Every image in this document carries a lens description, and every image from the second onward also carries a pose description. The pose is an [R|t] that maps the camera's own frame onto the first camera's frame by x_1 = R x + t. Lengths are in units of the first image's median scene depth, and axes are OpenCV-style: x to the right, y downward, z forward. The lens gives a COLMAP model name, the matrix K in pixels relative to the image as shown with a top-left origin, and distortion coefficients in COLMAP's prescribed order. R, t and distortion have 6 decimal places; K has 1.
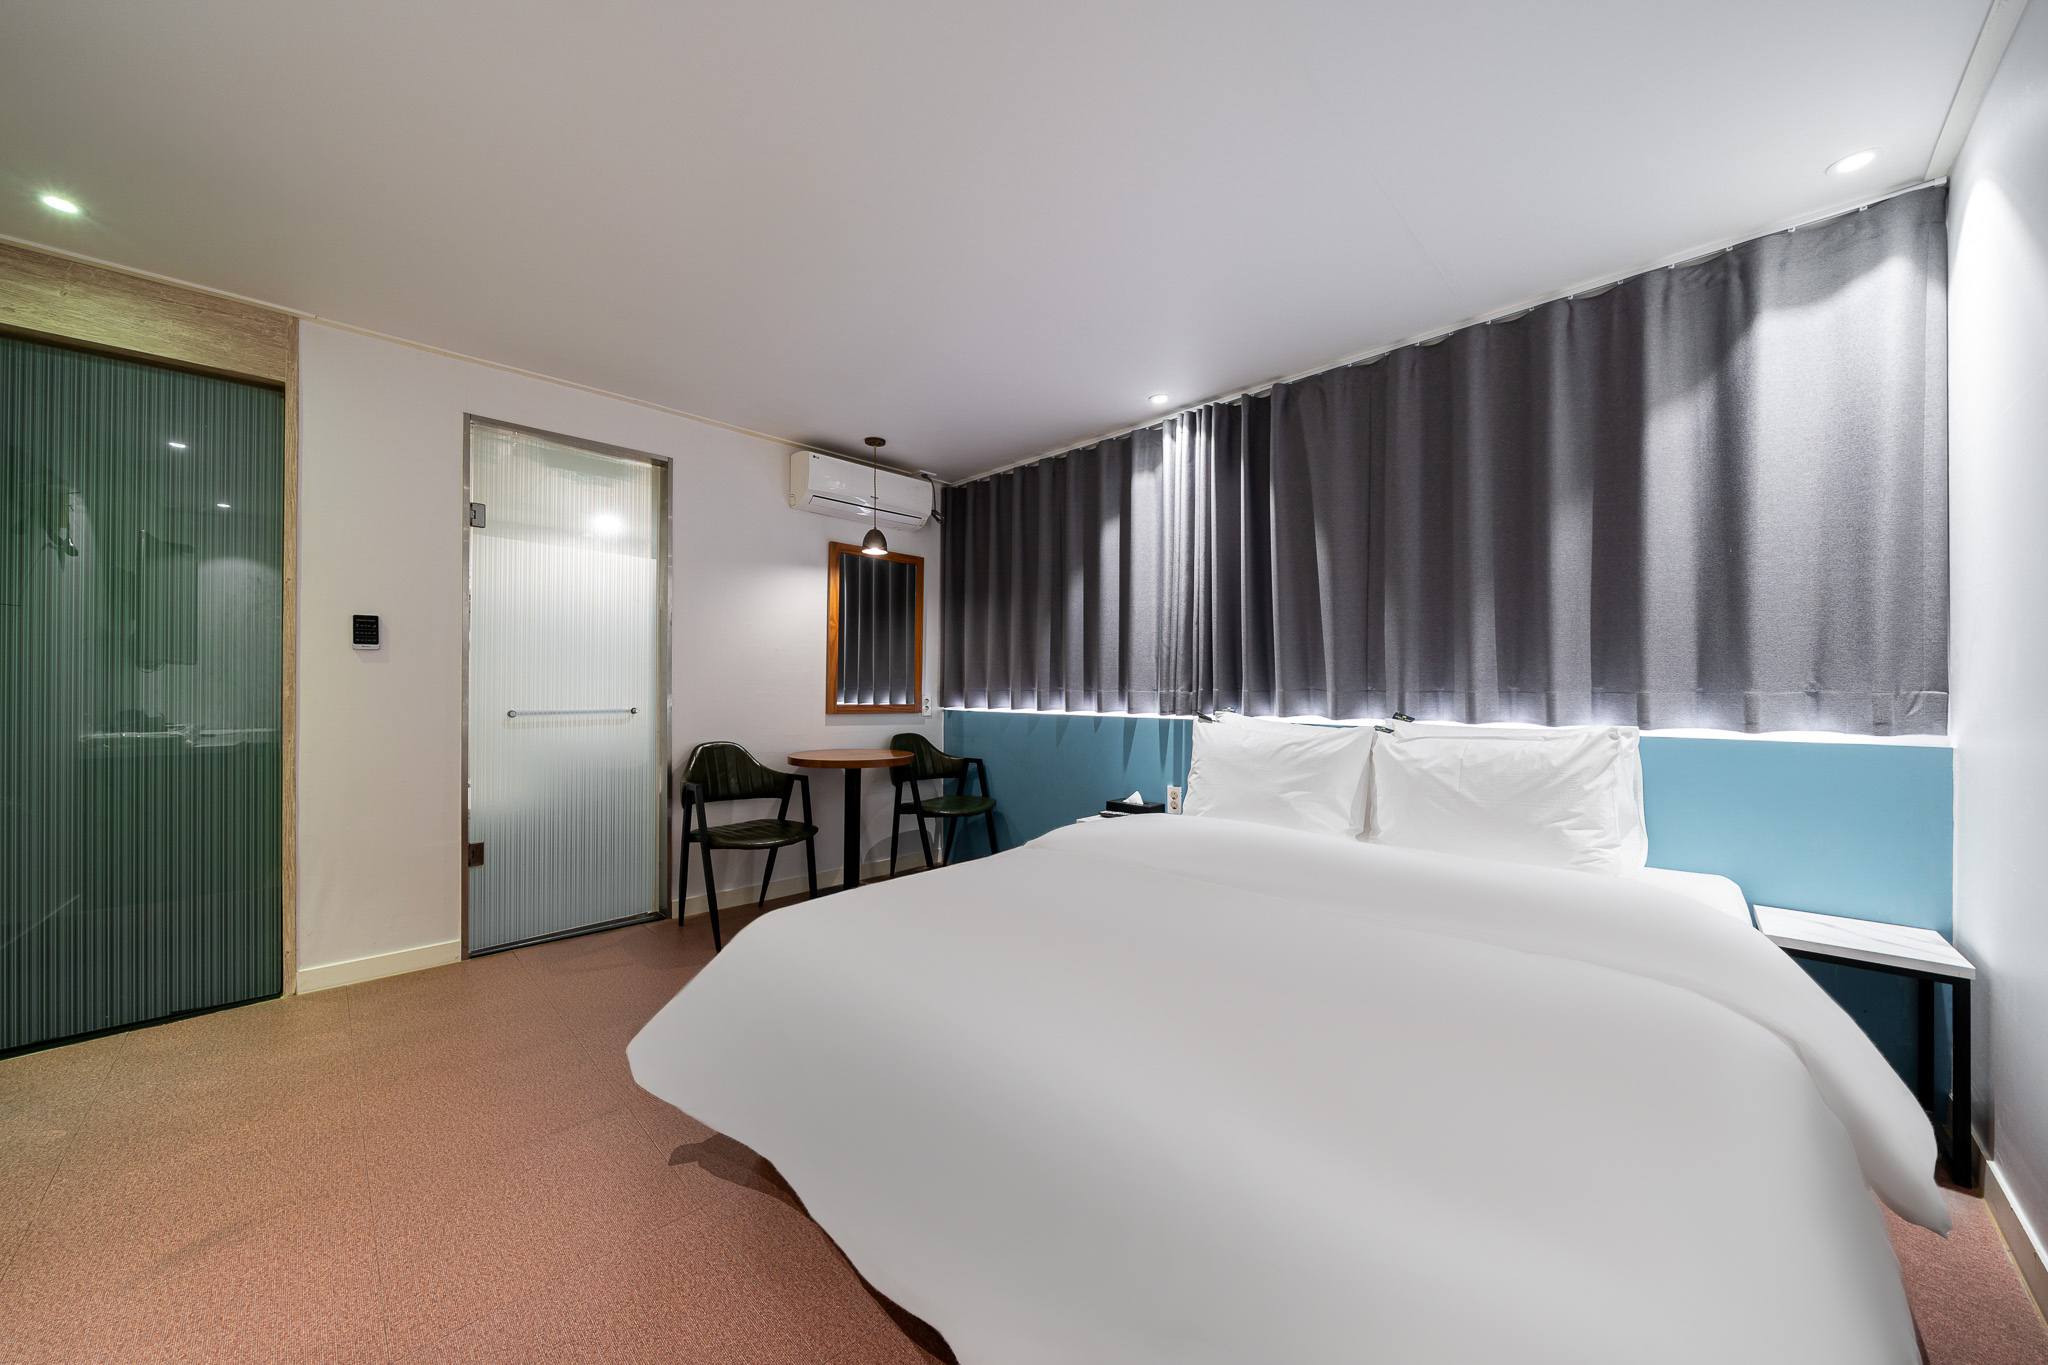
lens RADIAL K [[702.9, 0, 1024.7], [0, 702.9, 686.8], [0, 0, 1]] dist [-0.000610, -0.000109]
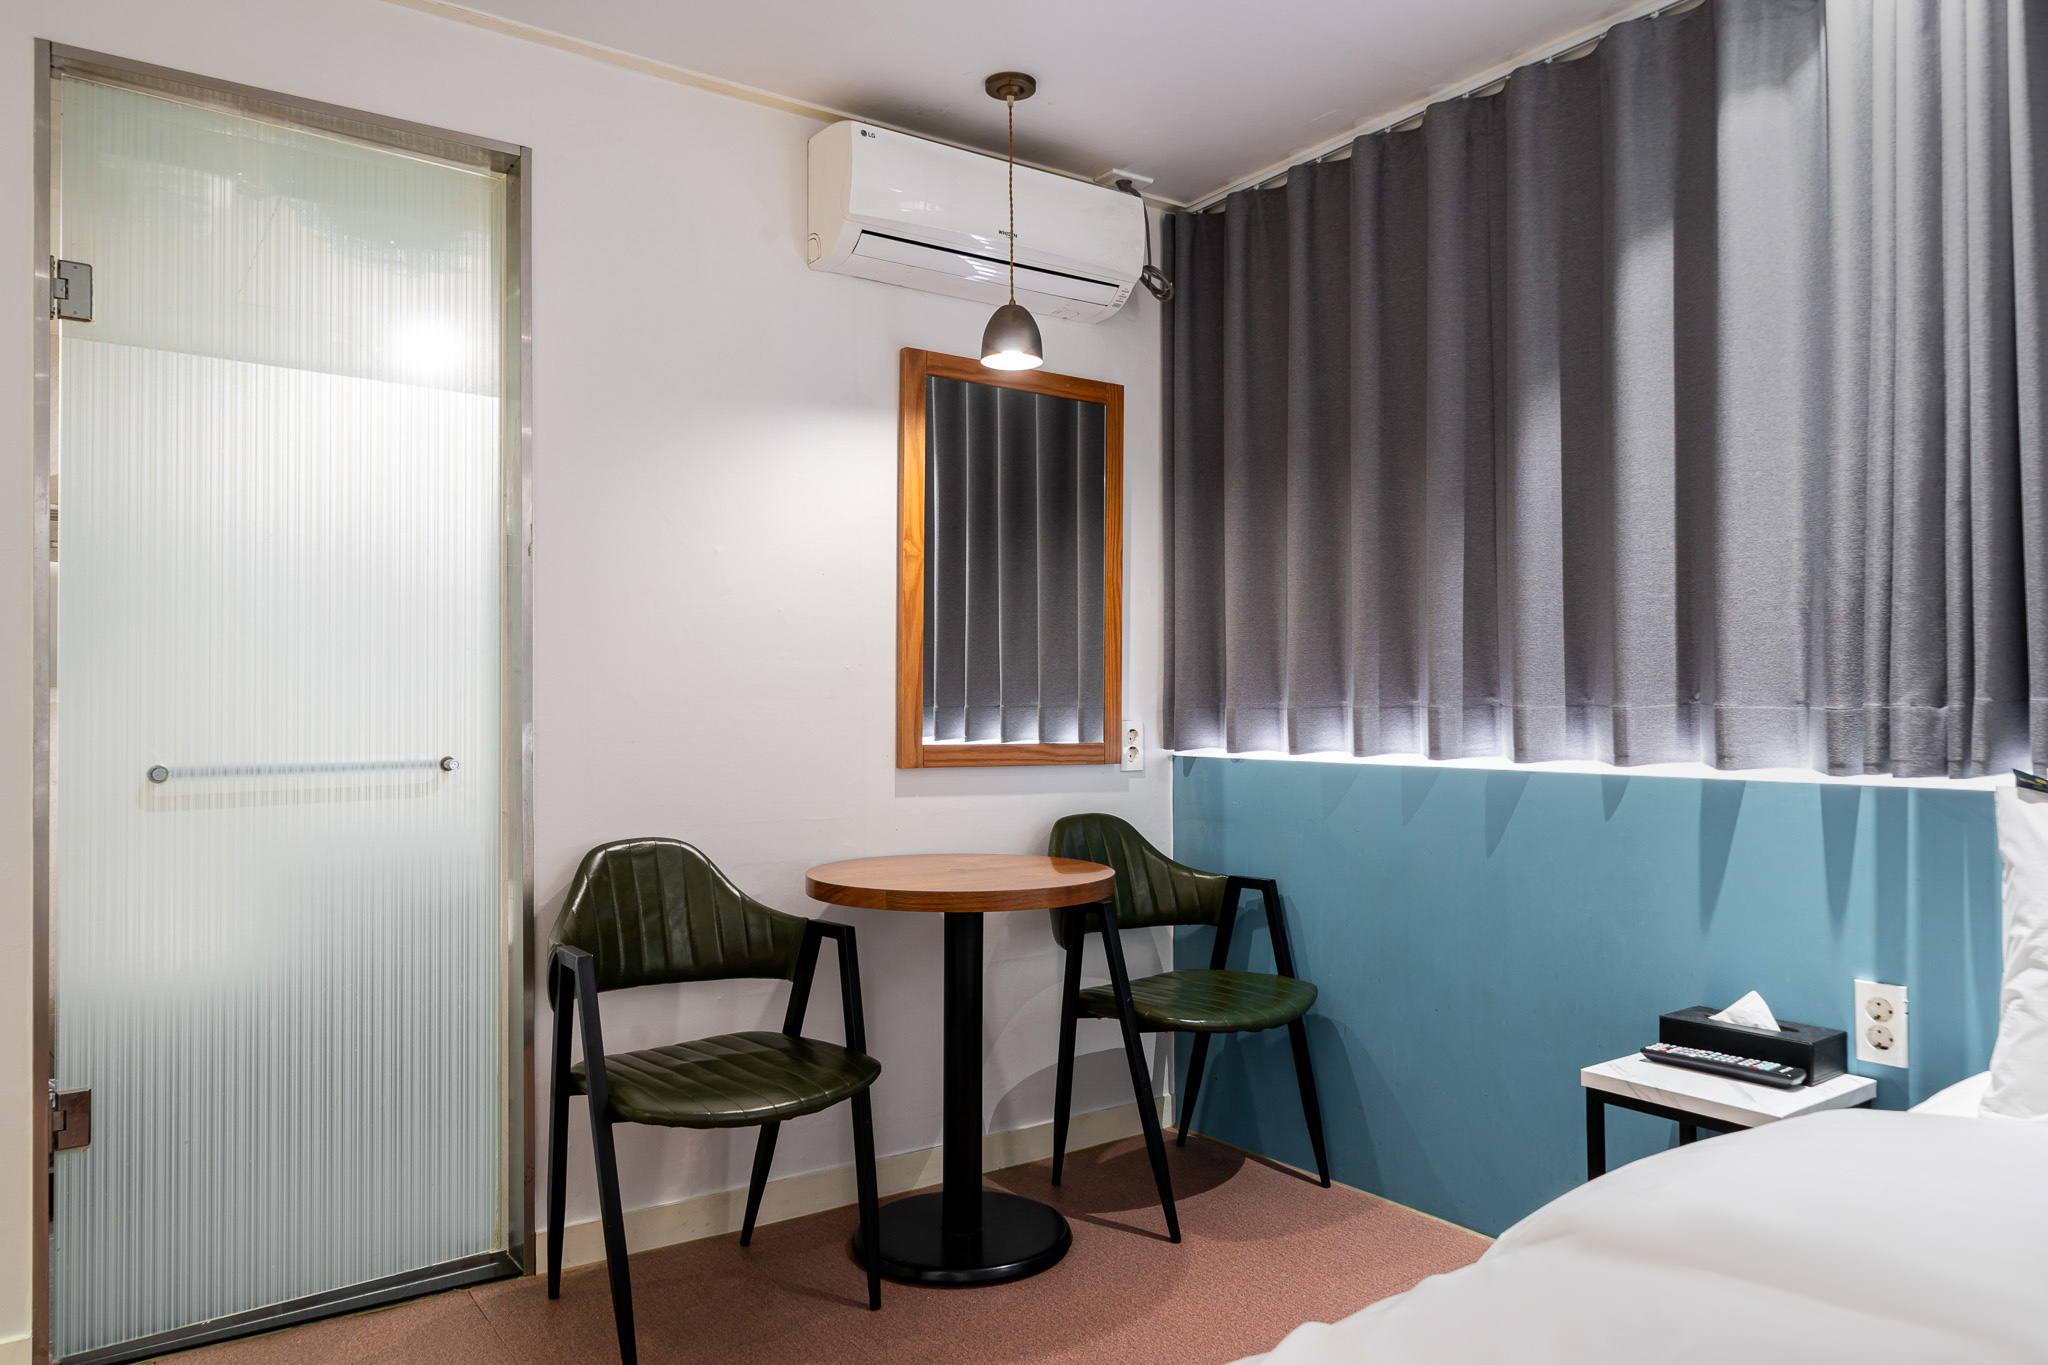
lens RADIAL K [[1369.9, 0, 1025.1], [0, 1369.9, 698.7], [0, 0, 1]] dist [0.002507, 0.000634]
pose [[0.984197, -0.009481, -0.176826, -0.071275], [0.009005, 0.999953, -0.003494, 0.001554], [0.176851, 0.001846, 0.984236, 0.239922]]
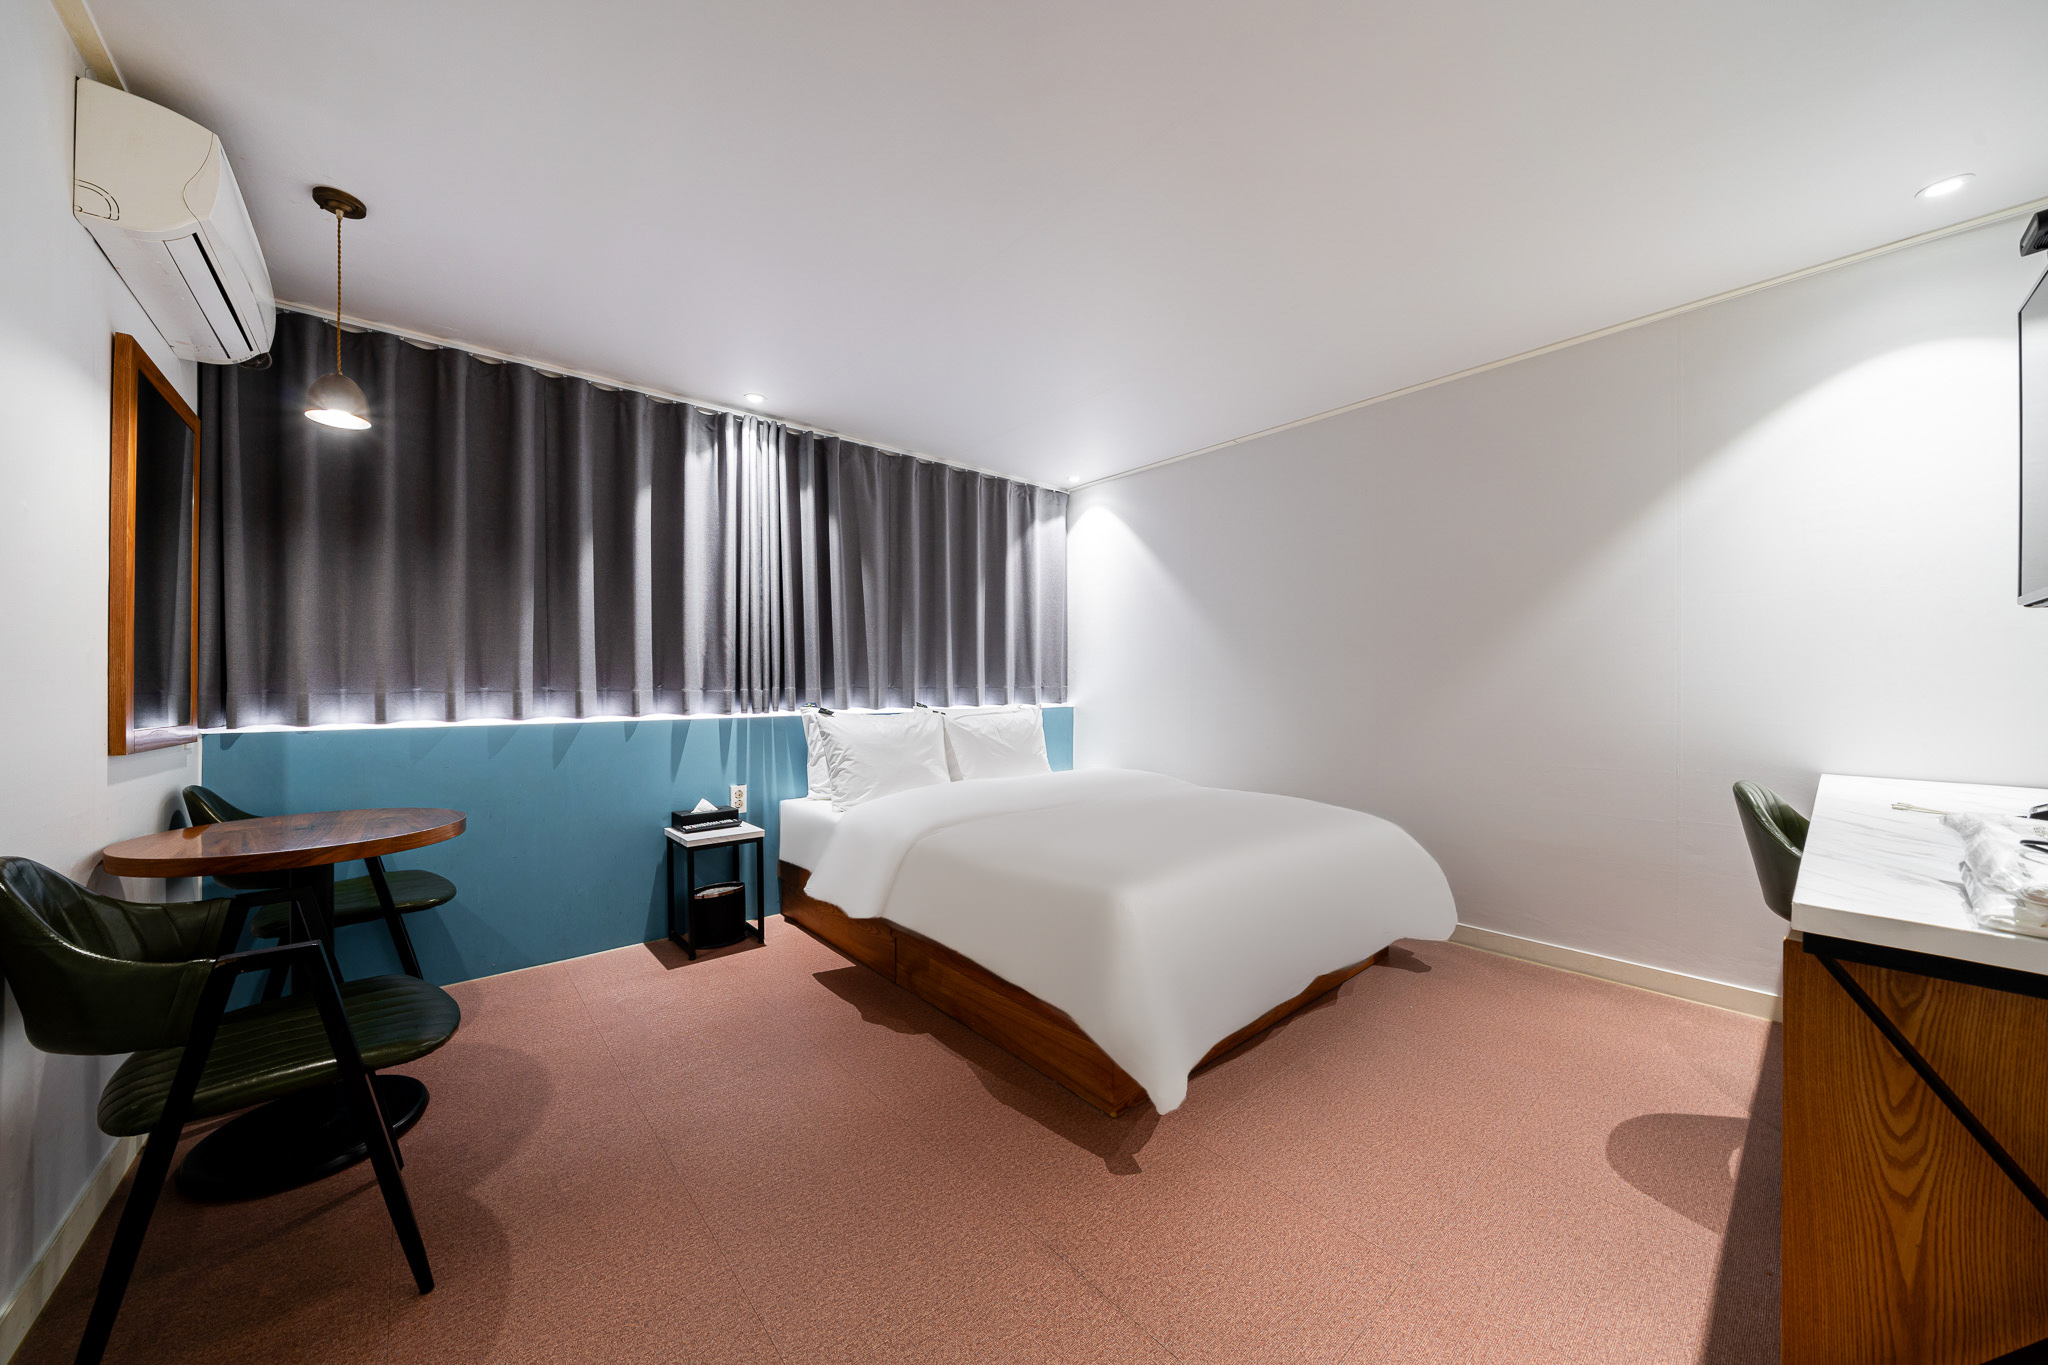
lens RADIAL K [[708.5, 0, 977.2], [0, 708.5, 682.2], [0, 0, 1]] dist [-0.000069, -0.000011]
pose [[0.126762, 0.003754, 0.991926, -0.668254], [0.003577, 0.999985, -0.004242, 0.000878], [-0.991927, 0.004085, 0.126747, 0.484901]]
